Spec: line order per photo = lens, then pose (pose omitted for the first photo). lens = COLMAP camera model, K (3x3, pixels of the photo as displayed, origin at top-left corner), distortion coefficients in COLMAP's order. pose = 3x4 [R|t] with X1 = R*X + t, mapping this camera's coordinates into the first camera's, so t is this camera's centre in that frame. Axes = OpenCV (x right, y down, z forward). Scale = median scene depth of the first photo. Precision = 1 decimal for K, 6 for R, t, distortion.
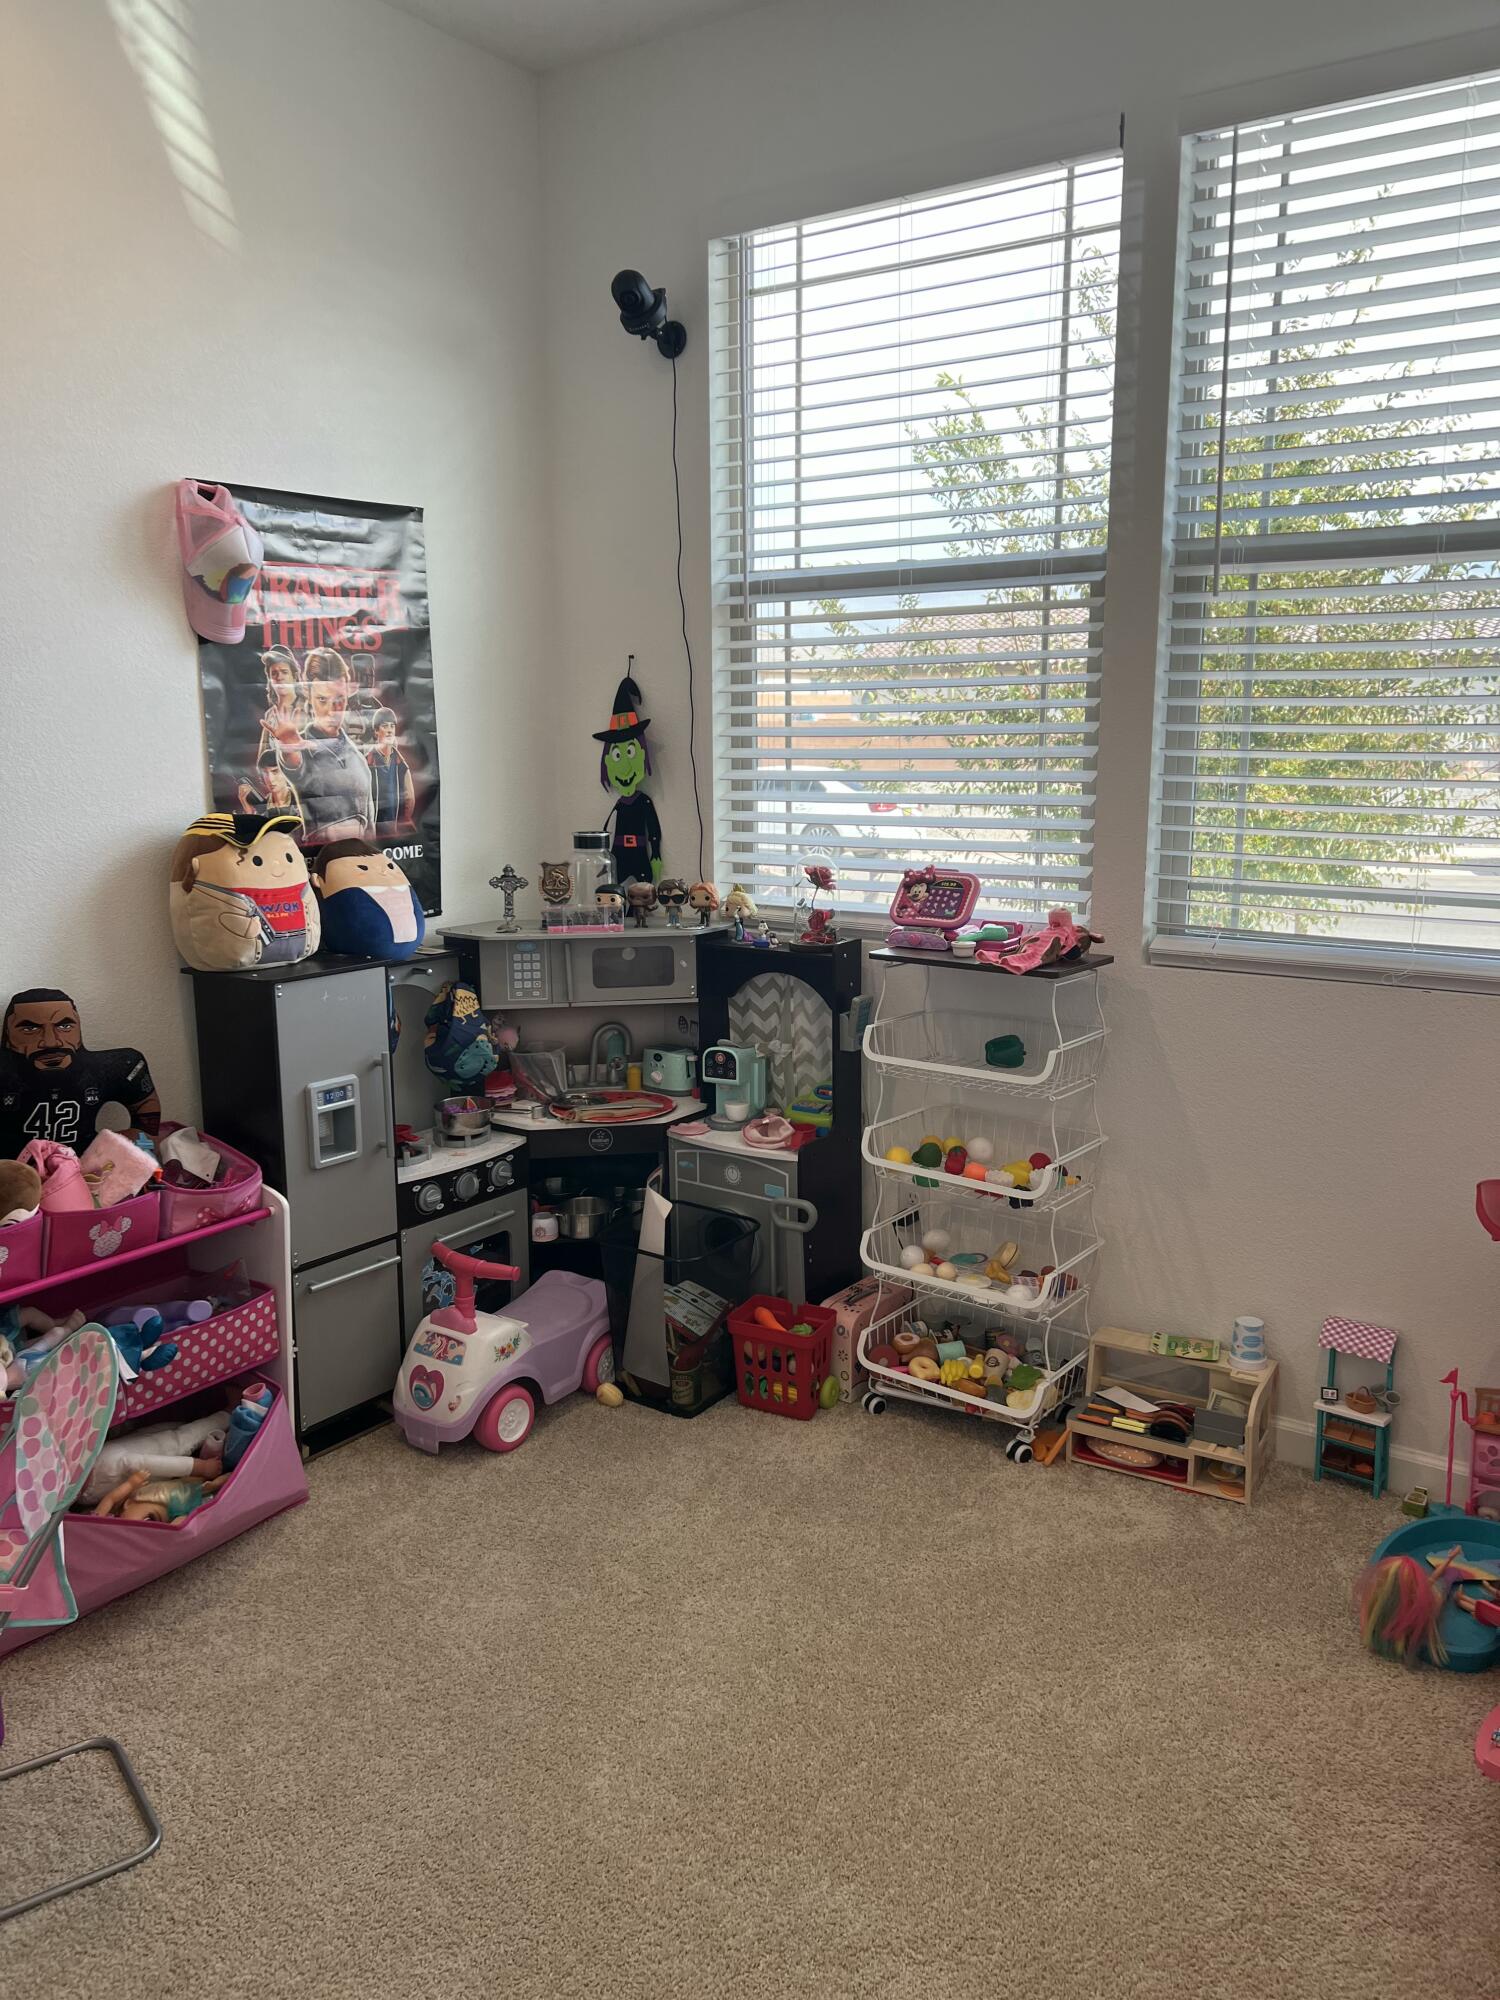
lens RADIAL K [[1578.1, 0, 744.7], [0, 1578.1, 989.0], [0, 0, 1]] dist [0.045369, -0.039359]
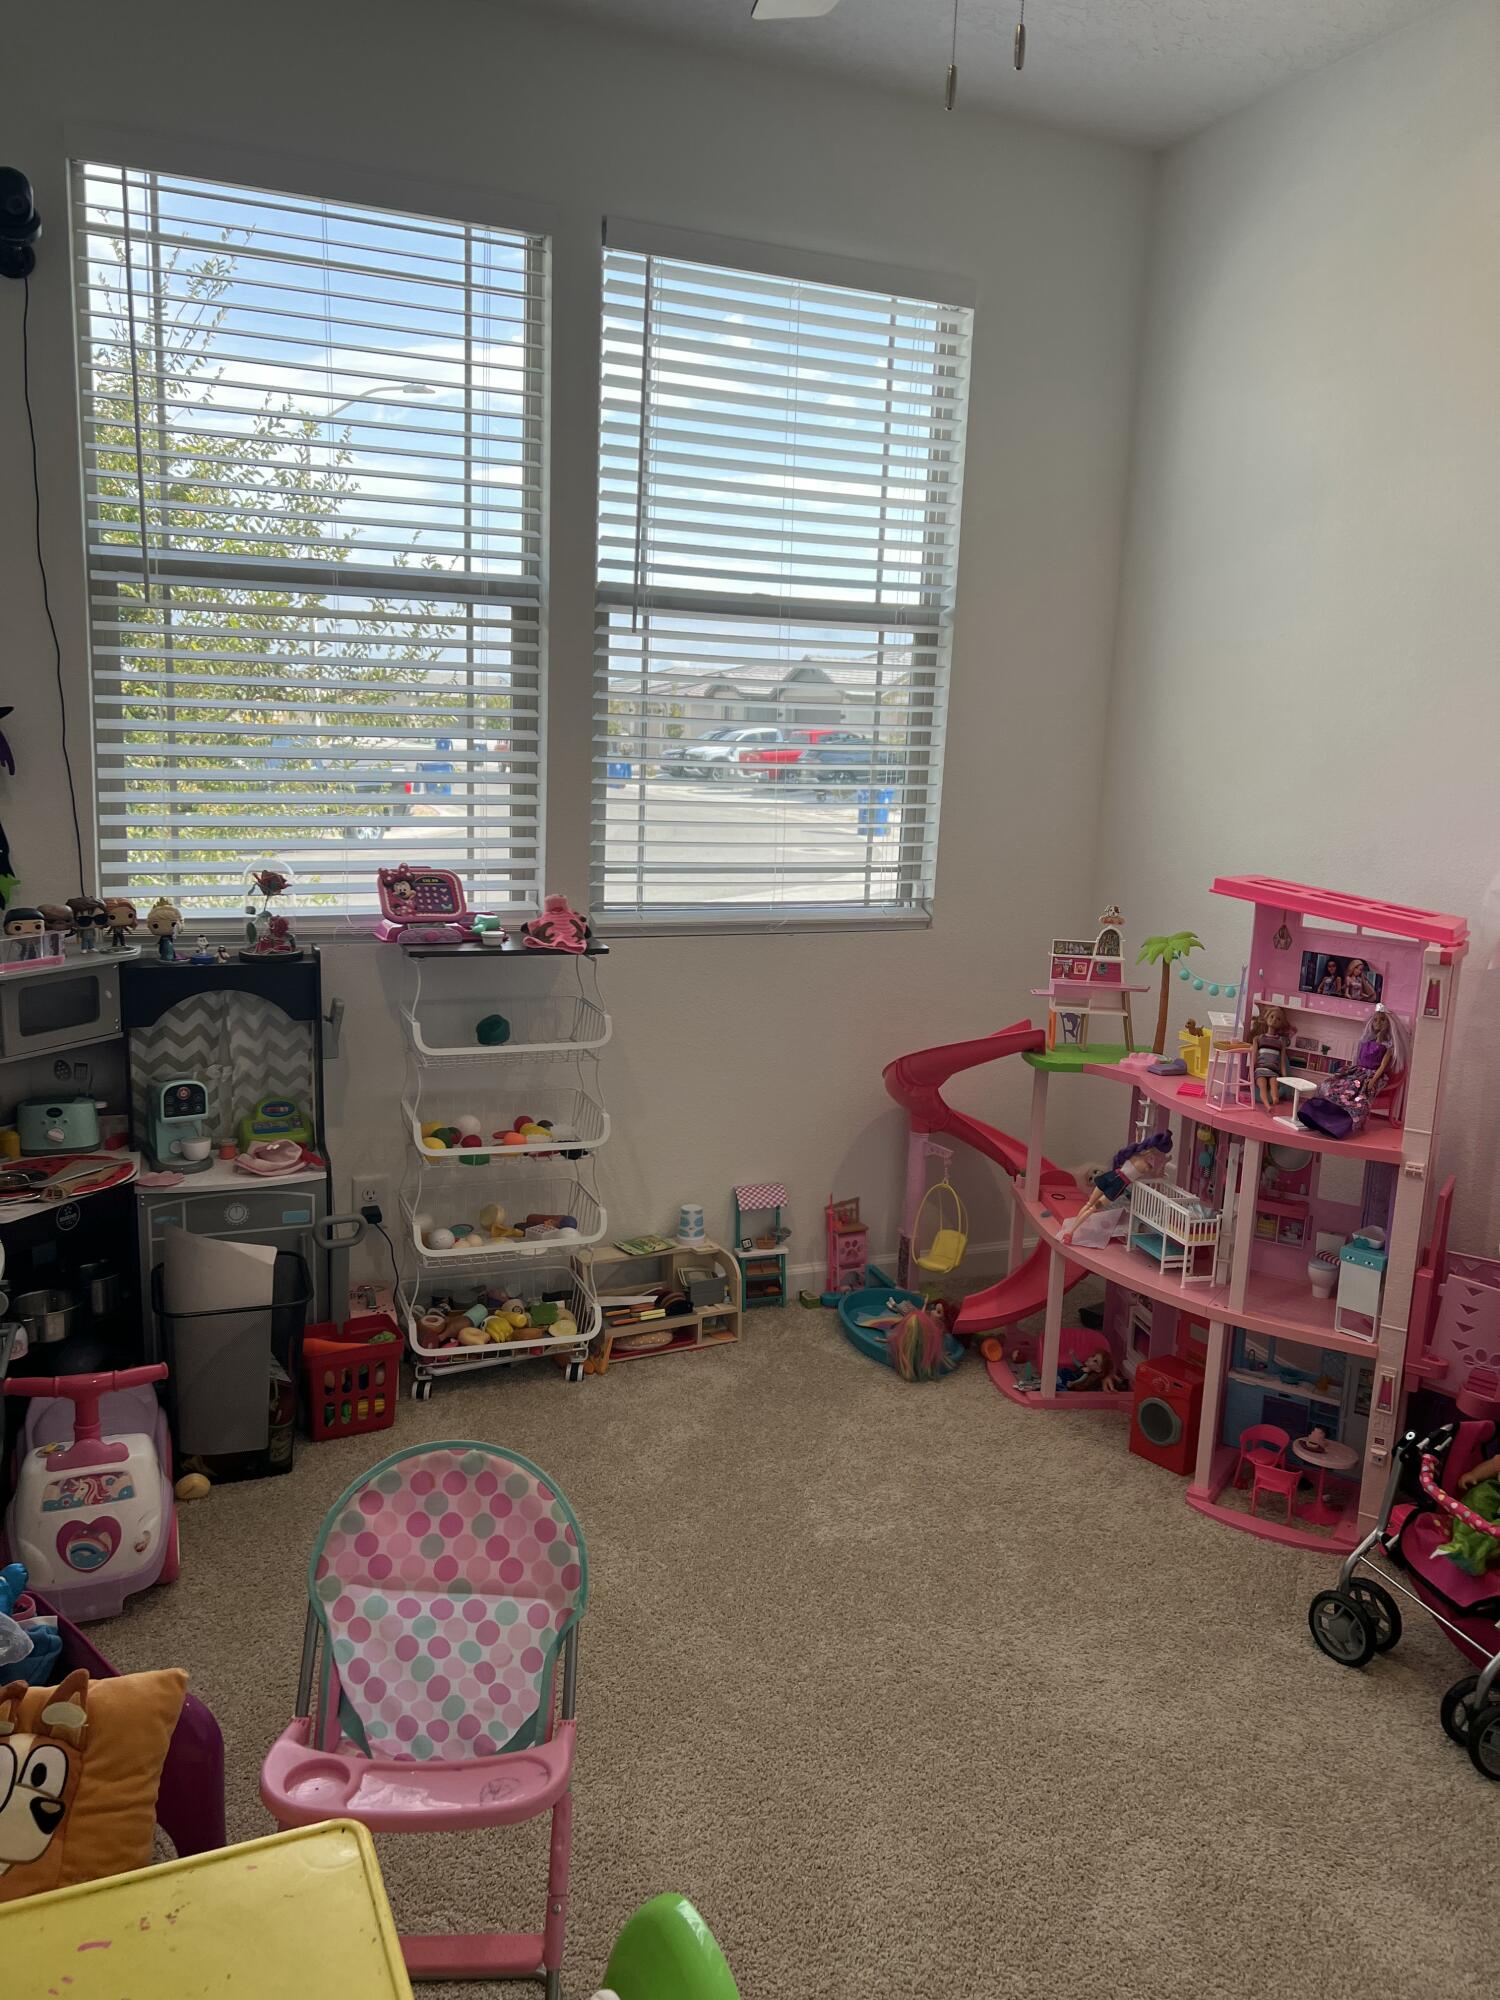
lens RADIAL K [[1578.1, 0, 744.2], [0, 1578.1, 1012.9], [0, 0, 1]] dist [0.045369, -0.039359]
pose [[0.499801, -0.124266, 0.857180, -0.671027], [0.121889, 0.989897, 0.072435, -0.029250], [-0.857521, 0.068278, 0.509898, 0.285636]]
